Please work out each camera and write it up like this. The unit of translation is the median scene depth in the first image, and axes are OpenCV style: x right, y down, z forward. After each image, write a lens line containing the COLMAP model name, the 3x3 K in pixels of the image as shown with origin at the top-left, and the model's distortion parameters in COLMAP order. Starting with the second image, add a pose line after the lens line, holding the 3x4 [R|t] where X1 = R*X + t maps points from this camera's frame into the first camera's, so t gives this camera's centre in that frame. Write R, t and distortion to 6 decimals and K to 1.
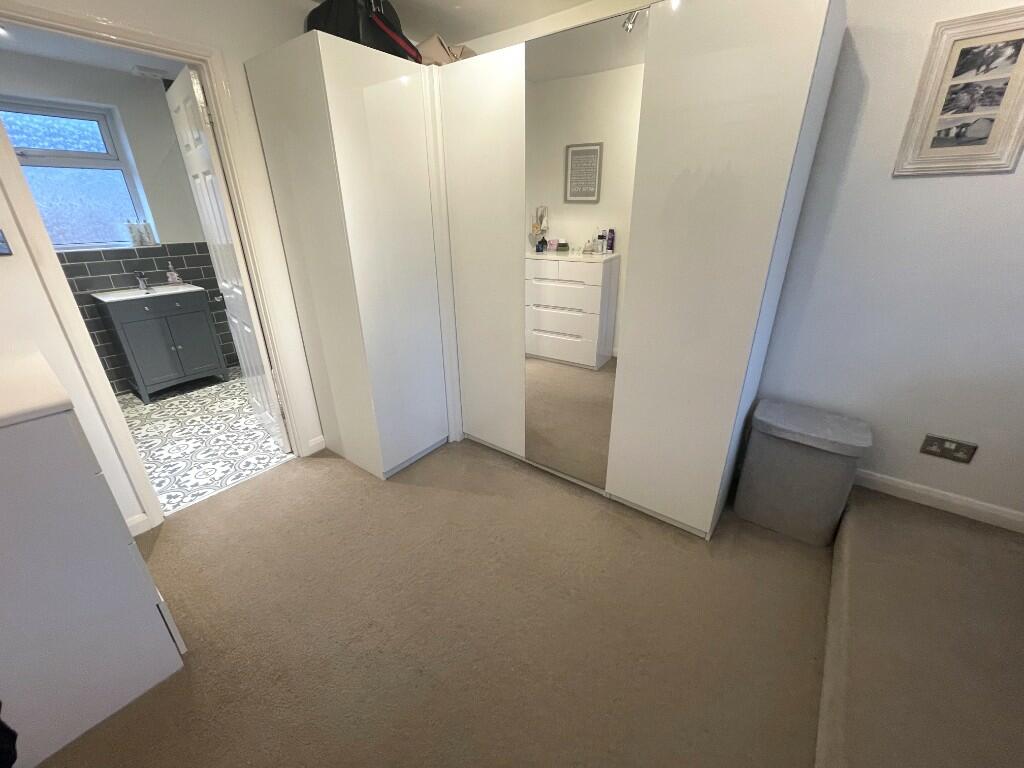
lens RADIAL K [[415.0, 0, 512.0], [0, 415.0, 384.0], [0, 0, 1]] dist [-0.000765, 0.000067]
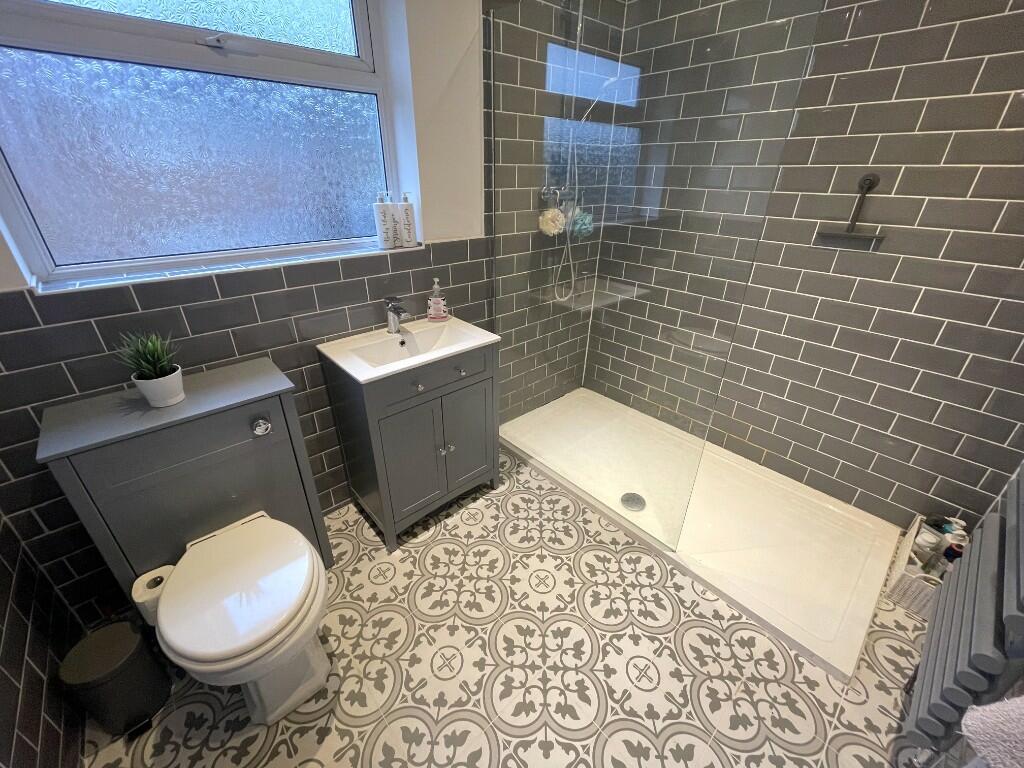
lens RADIAL K [[415.0, 0, 512.0], [0, 415.0, 384.0], [0, 0, 1]] dist [-0.000765, 0.000067]
pose [[0.982673, 0.099819, -0.156174, -0.649884], [-0.088422, 0.993000, 0.078311, -0.216306], [0.162898, -0.063145, 0.984620, 0.498944]]
